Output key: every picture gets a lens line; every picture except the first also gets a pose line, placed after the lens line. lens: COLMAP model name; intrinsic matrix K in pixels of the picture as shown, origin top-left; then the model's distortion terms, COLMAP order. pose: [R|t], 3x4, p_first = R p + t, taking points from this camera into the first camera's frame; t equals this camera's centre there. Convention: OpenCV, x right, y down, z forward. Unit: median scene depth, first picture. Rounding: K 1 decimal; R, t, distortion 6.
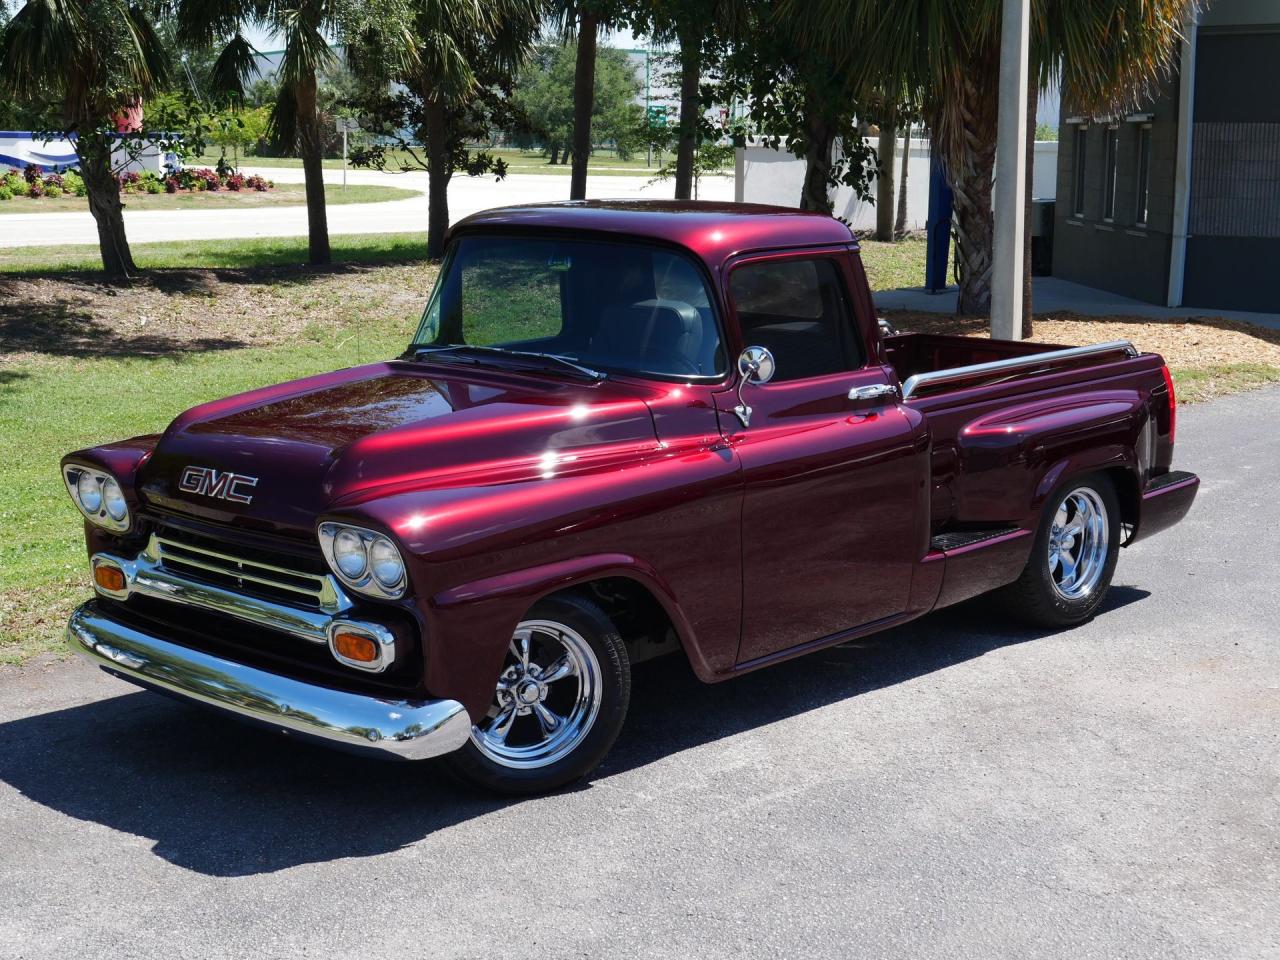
lens RADIAL K [[2001.9, 0, 632.2], [0, 2001.9, 481.4], [0, 0, 1]] dist [0.029179, -0.014688]
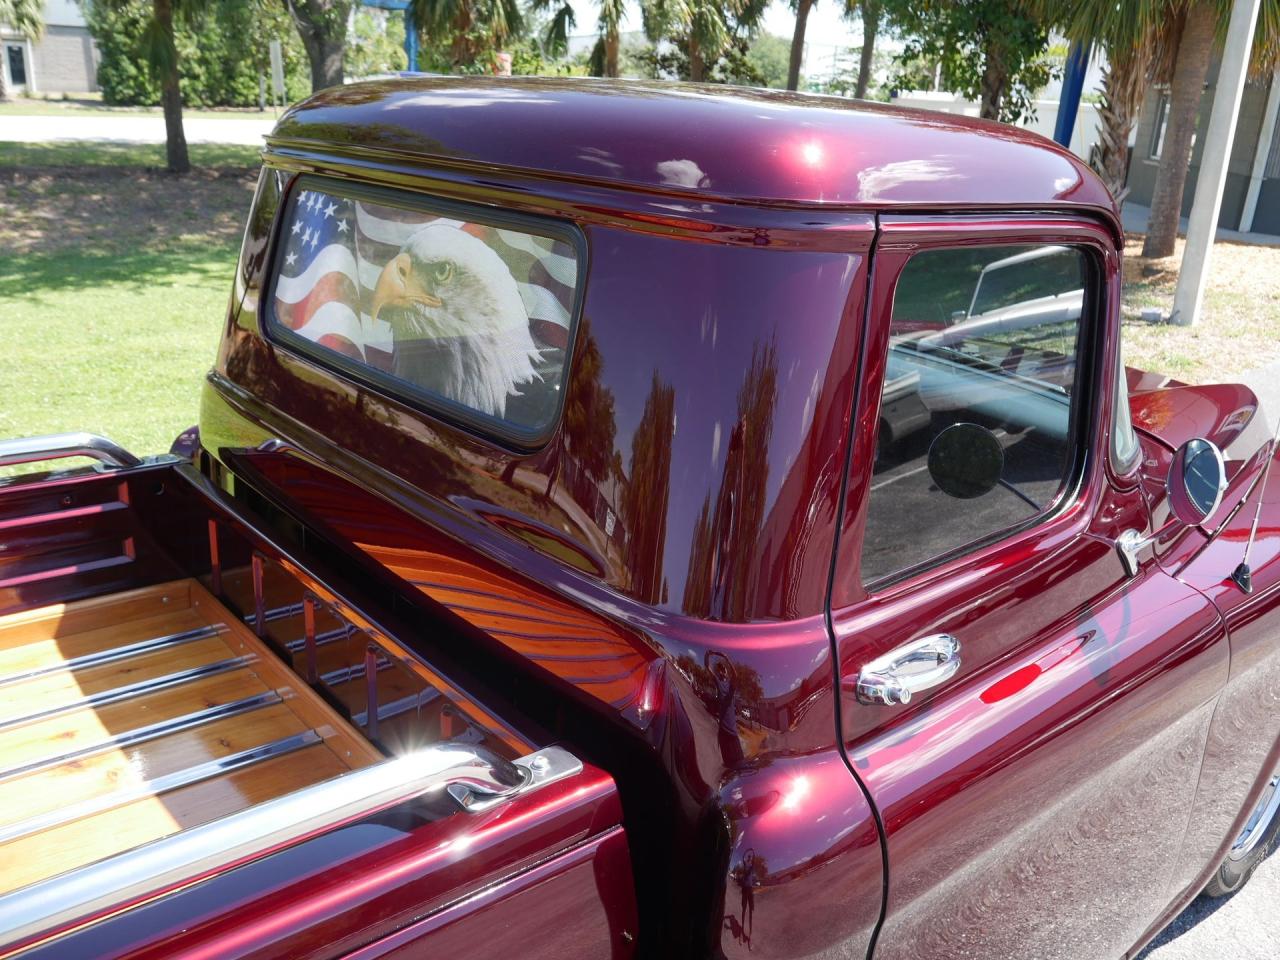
lens RADIAL K [[1082.6, 0, 652.1], [0, 1082.6, 477.6], [0, 0, 1]] dist [-0.012876, -0.014182]
pose [[0.992301, 0.075841, -0.097912, -0.033403], [-0.057968, 0.983045, 0.173962, -0.022483], [0.109445, -0.166947, 0.979873, 0.181494]]
